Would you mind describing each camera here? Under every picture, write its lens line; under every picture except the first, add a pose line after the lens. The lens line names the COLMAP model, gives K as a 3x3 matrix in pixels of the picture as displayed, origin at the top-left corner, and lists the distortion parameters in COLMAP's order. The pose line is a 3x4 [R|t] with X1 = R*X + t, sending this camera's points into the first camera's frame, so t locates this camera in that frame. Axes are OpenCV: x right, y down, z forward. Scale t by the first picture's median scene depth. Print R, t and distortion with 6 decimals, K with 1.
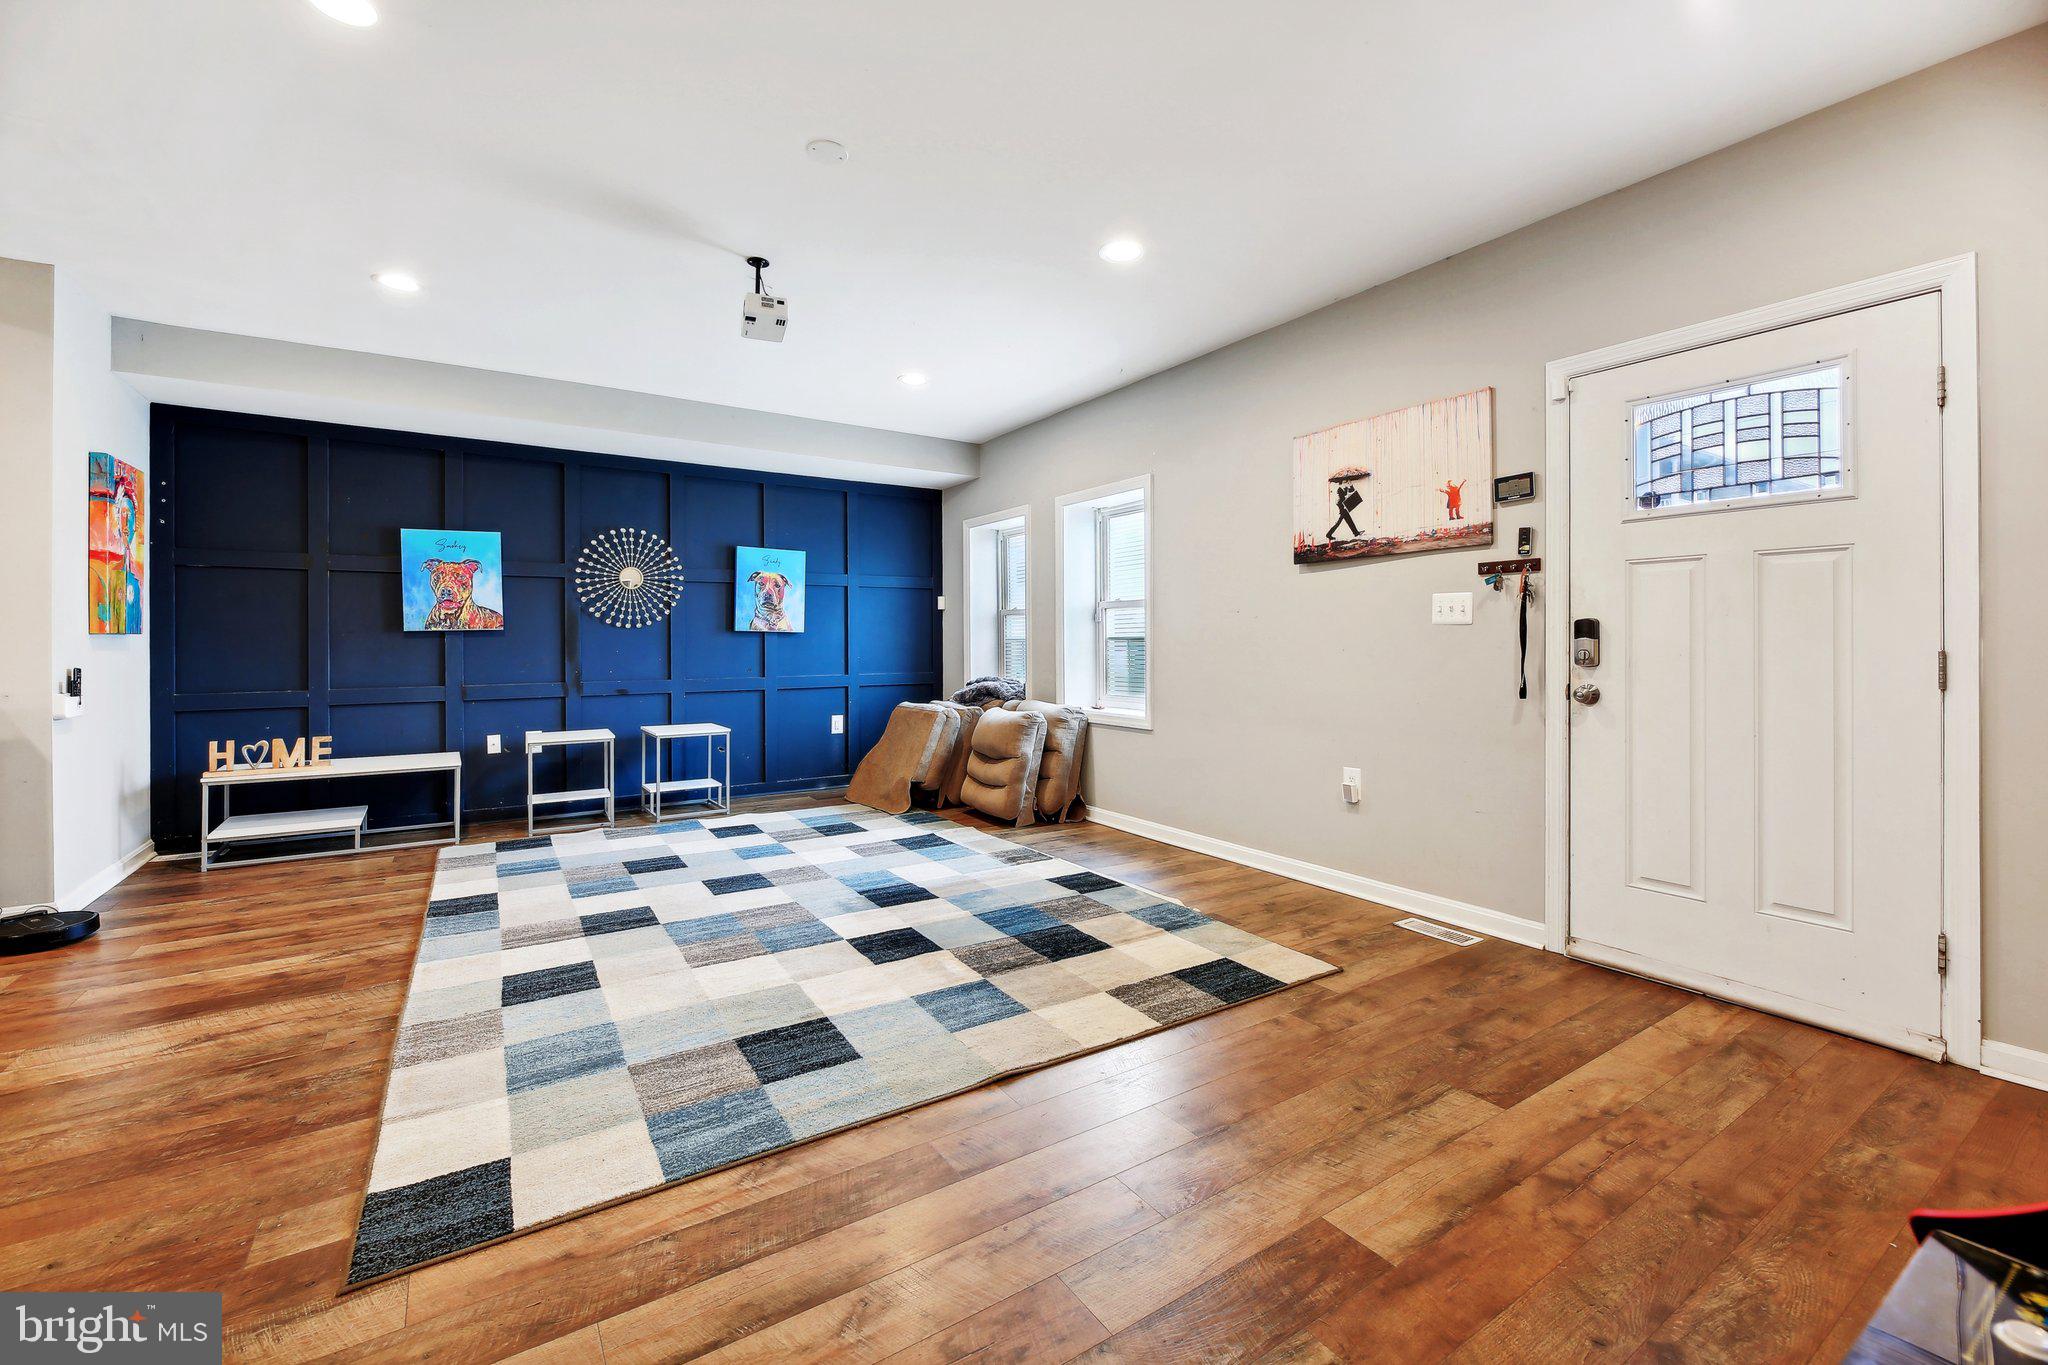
lens RADIAL K [[839.7, 0, 1006.6], [0, 839.7, 640.1], [0, 0, 1]] dist [0.001398, -0.003679]
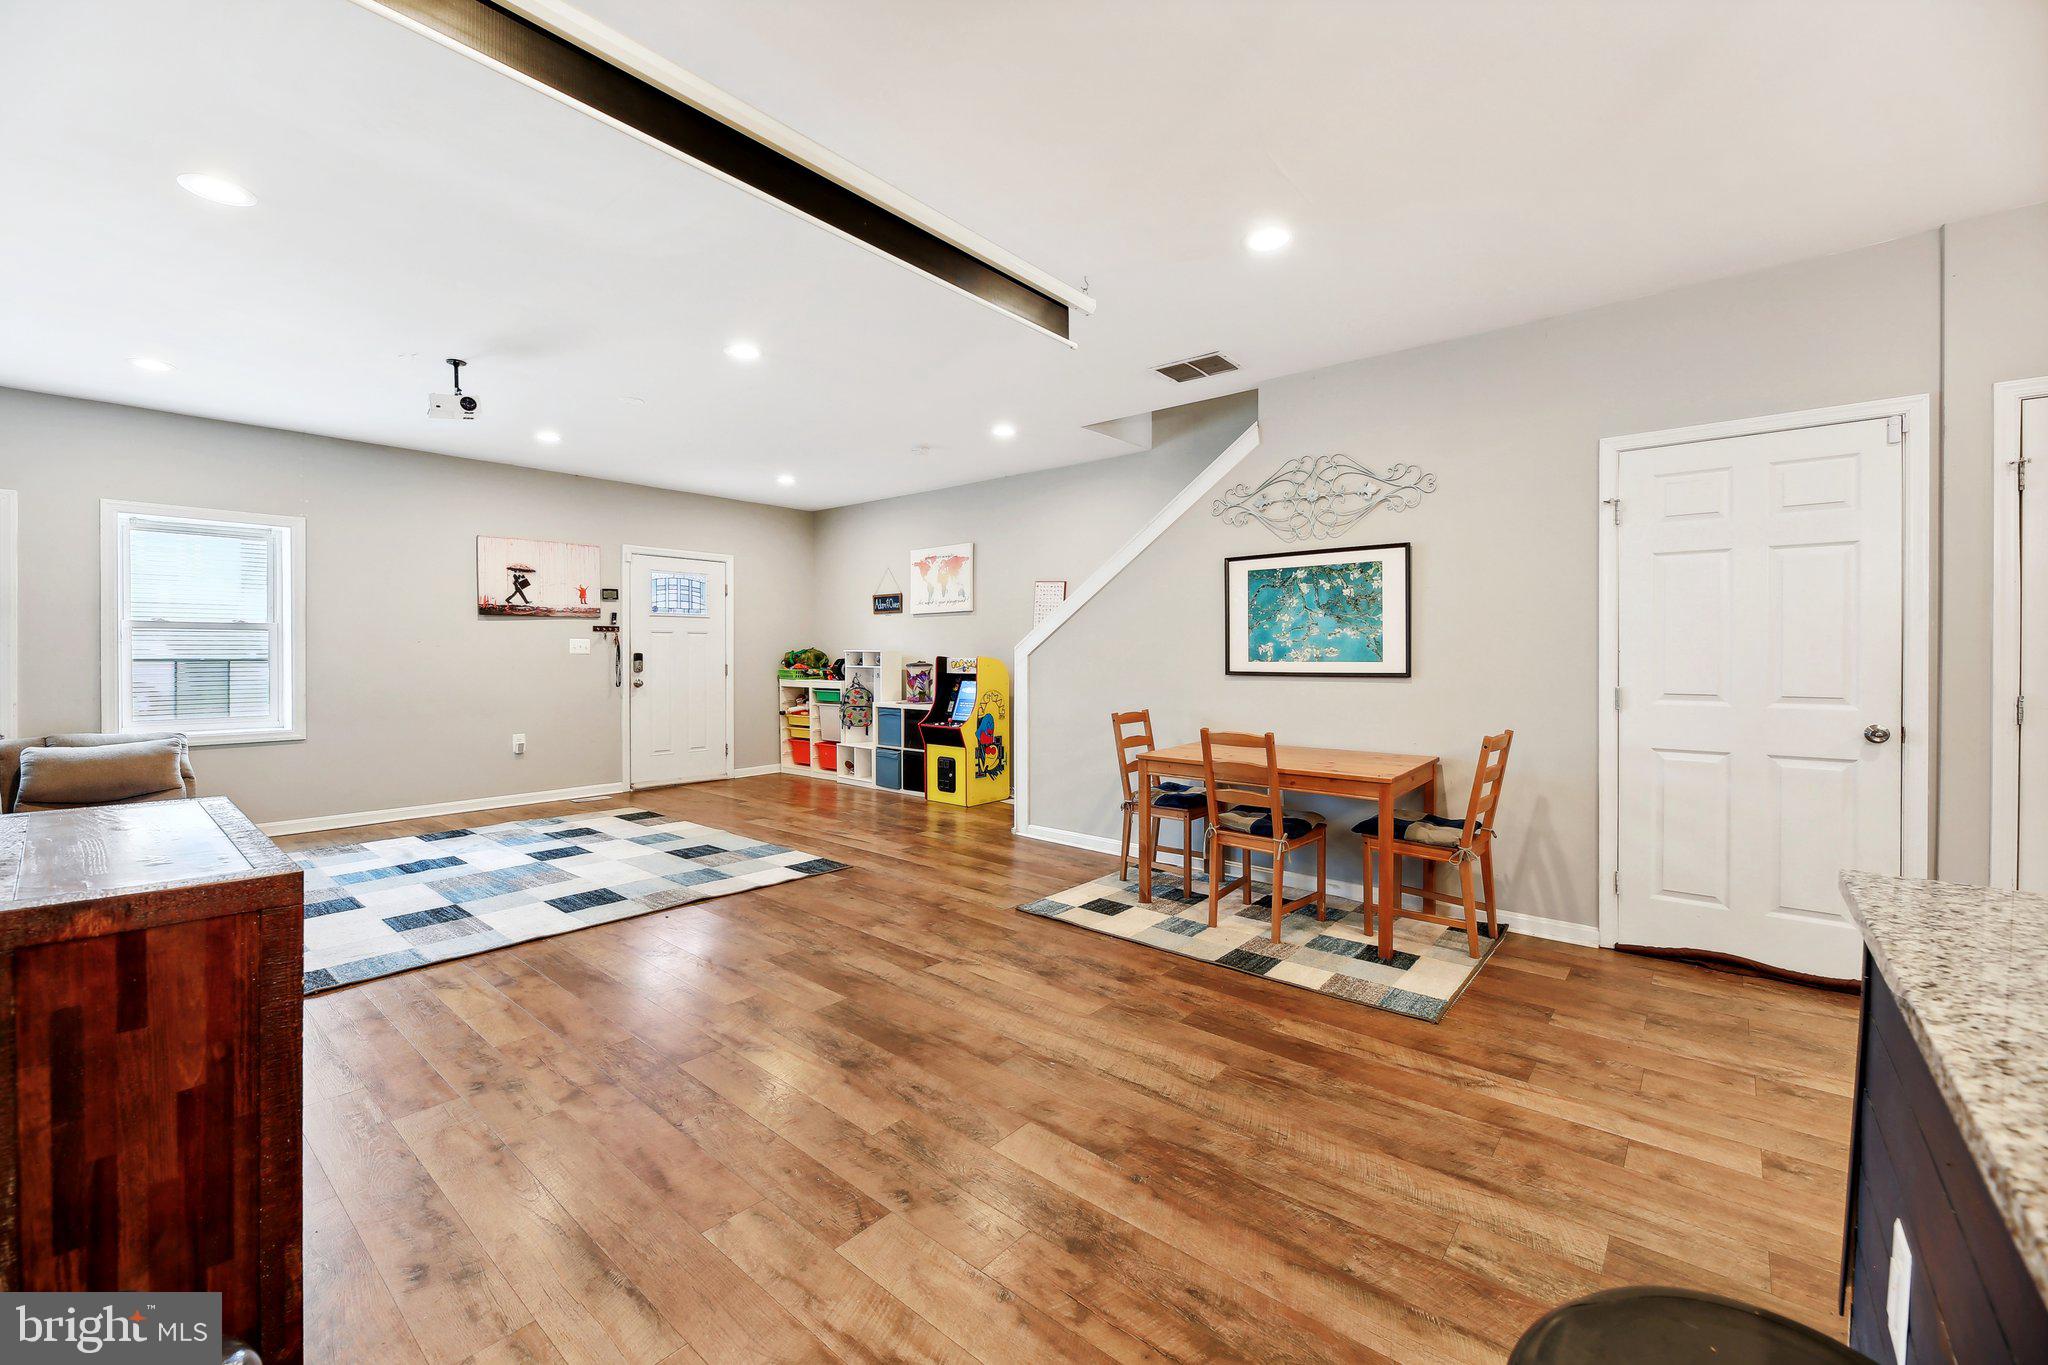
lens RADIAL K [[839.7, 0, 1008.7], [0, 839.7, 660.9], [0, 0, 1]] dist [0.001398, -0.003679]
pose [[-0.286294, -0.007778, 0.958110, -1.799889], [-0.005913, 0.999962, 0.006351, -0.021734], [-0.958123, -0.003848, -0.286329, 0.594009]]
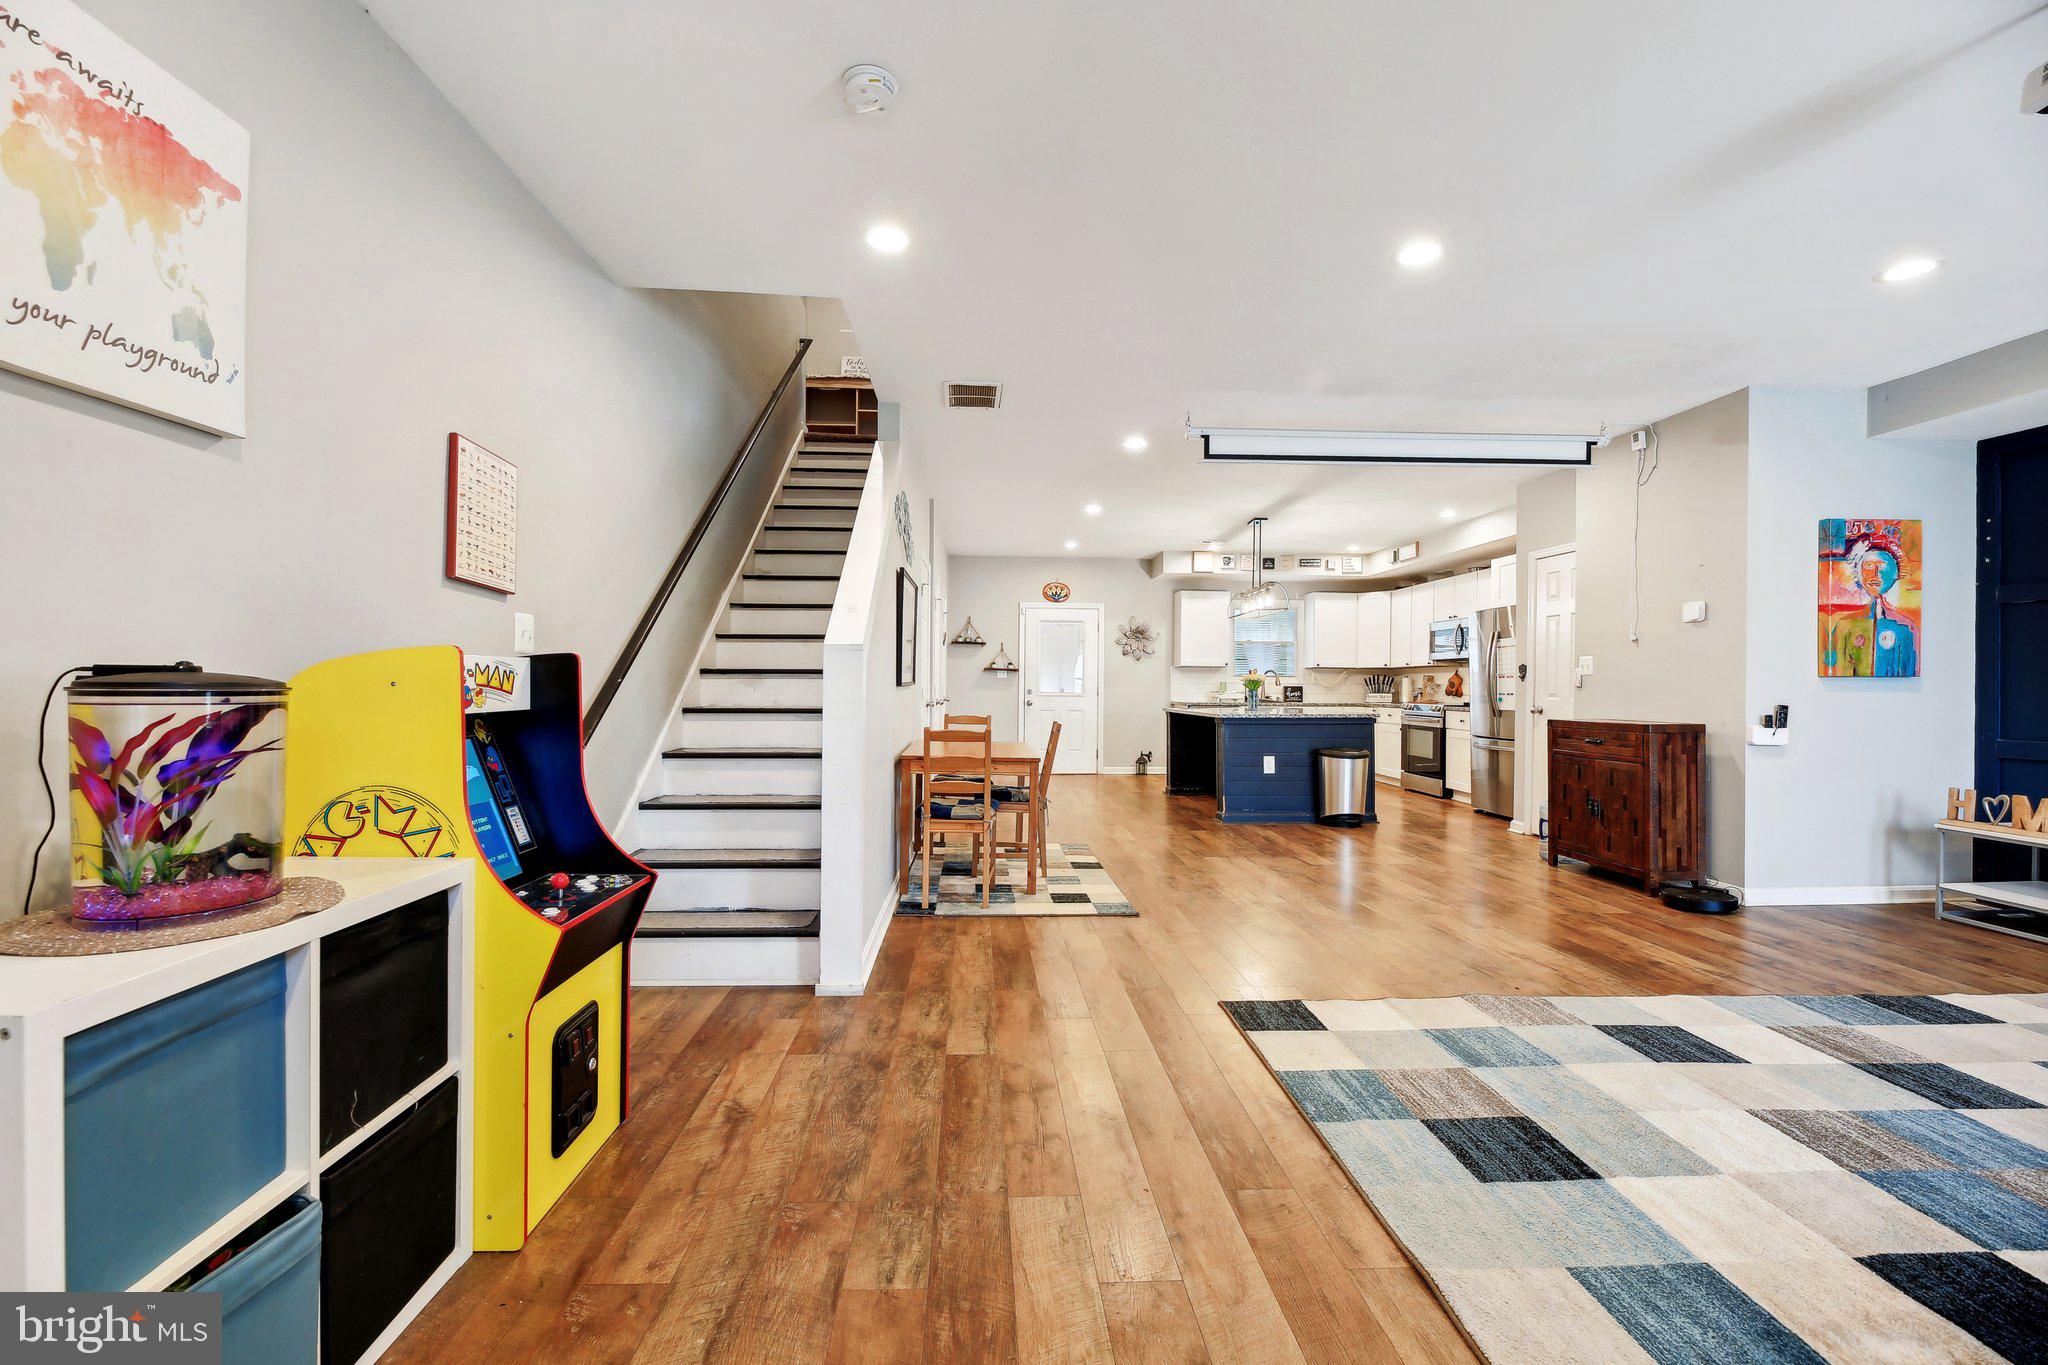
lens RADIAL K [[839.7, 0, 1018.8], [0, 839.7, 685.6], [0, 0, 1]] dist [0.001398, -0.003679]
pose [[-0.495309, 0.002050, -0.868714, 0.530398], [-0.001398, 0.999994, 0.003156, 0.002616], [0.868716, 0.002777, -0.495303, 0.693021]]
